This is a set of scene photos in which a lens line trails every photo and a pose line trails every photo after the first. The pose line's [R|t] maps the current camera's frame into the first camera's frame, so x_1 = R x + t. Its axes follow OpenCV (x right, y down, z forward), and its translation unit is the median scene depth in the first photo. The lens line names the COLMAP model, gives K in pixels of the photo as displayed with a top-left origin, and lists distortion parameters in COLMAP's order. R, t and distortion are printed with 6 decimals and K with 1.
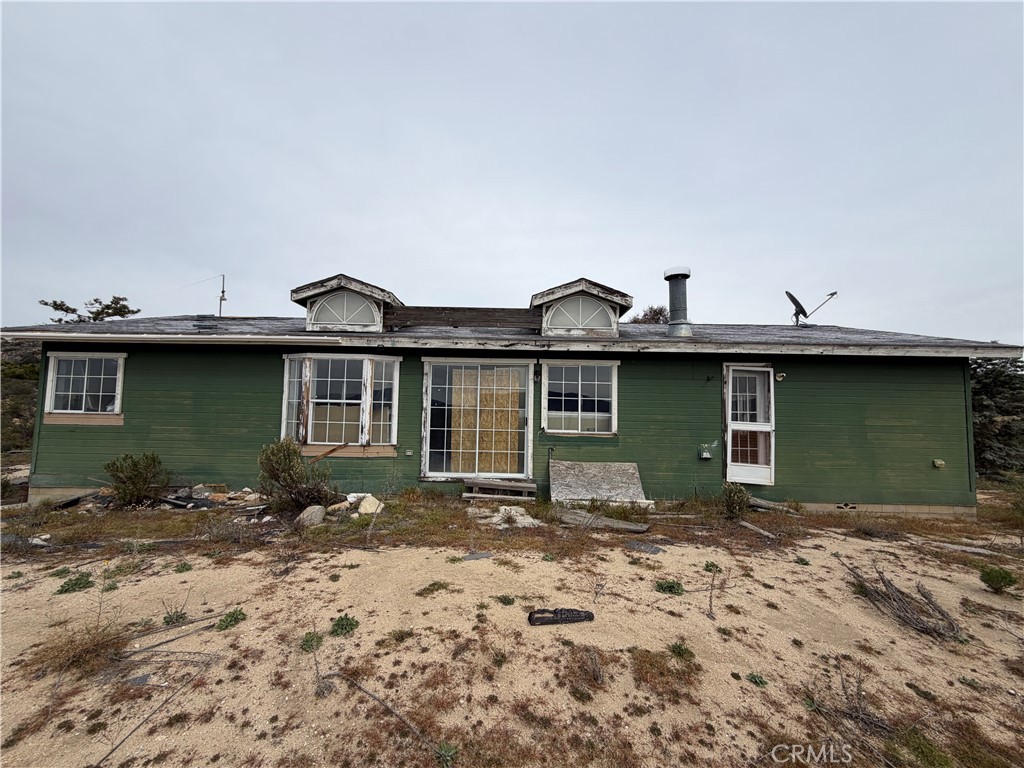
lens RADIAL K [[409.8, 0, 506.9], [0, 409.8, 381.0], [0, 0, 1]] dist [0.000582, -0.000352]
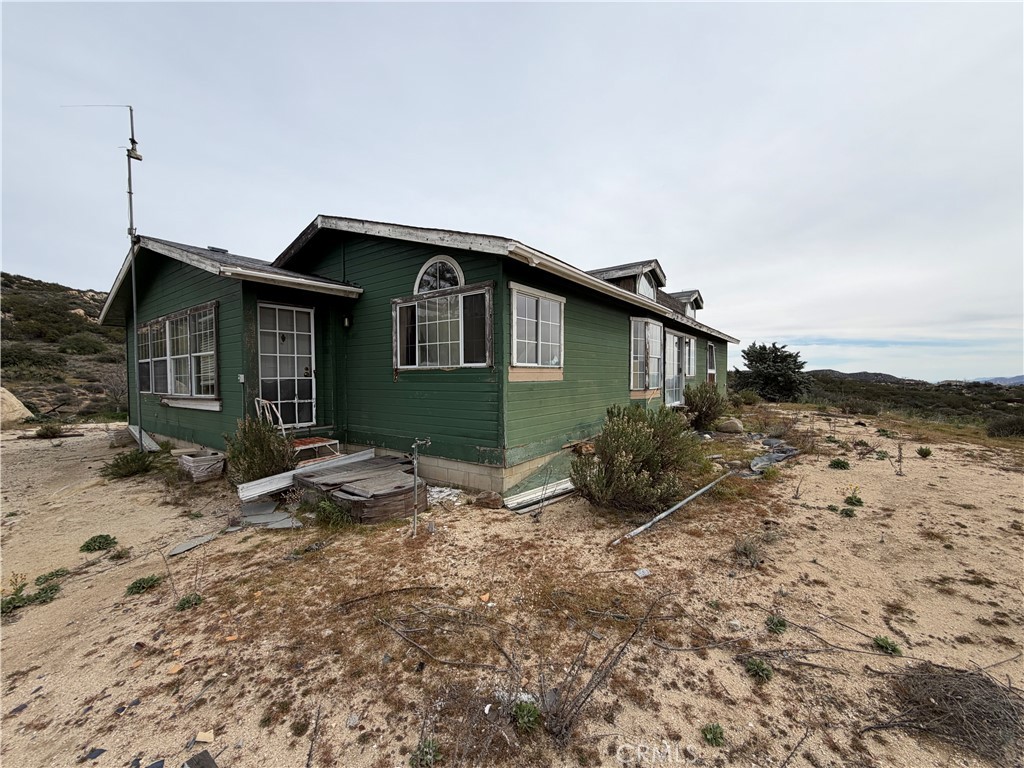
lens RADIAL K [[409.8, 0, 510.6], [0, 409.8, 382.6], [0, 0, 1]] dist [0.000582, -0.000352]
pose [[0.591152, -0.036446, 0.805736, -1.724614], [-0.049827, 0.995420, 0.081583, 0.046311], [-0.805020, -0.088376, 0.586628, 0.568969]]
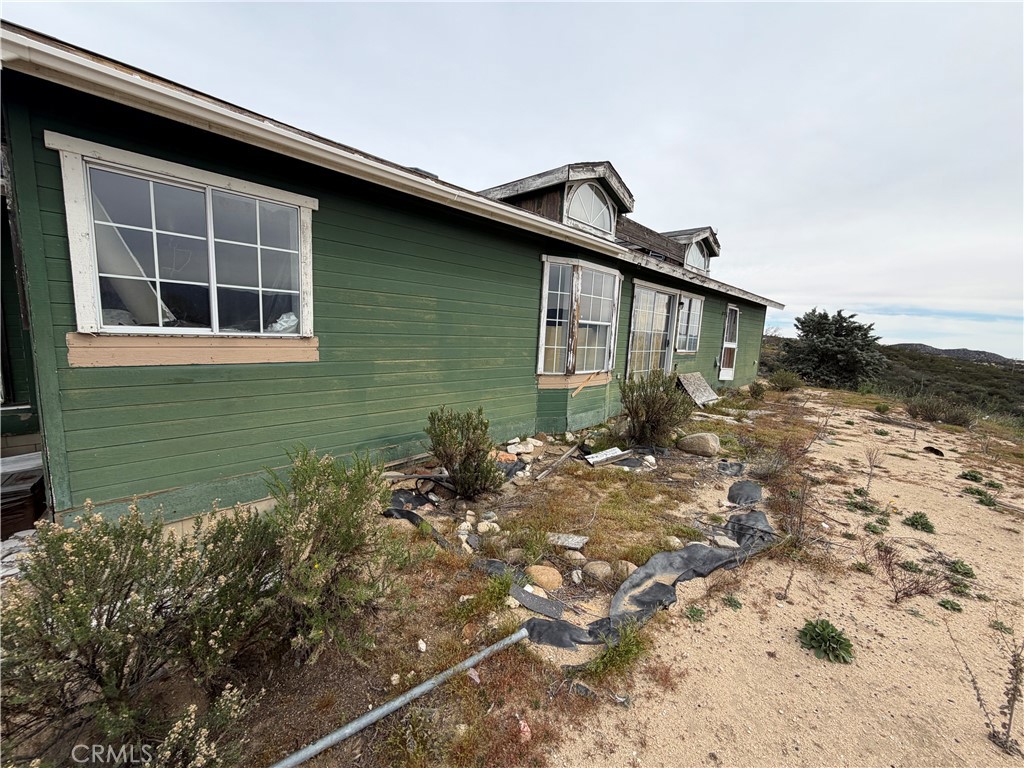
lens RADIAL K [[409.8, 0, 512.1], [0, 409.8, 383.6], [0, 0, 1]] dist [0.000582, -0.000352]
pose [[0.684486, -0.082819, 0.724307, -1.130651], [-0.089288, 0.976523, 0.196038, 0.020558], [-0.723538, -0.198857, 0.661021, 0.518842]]
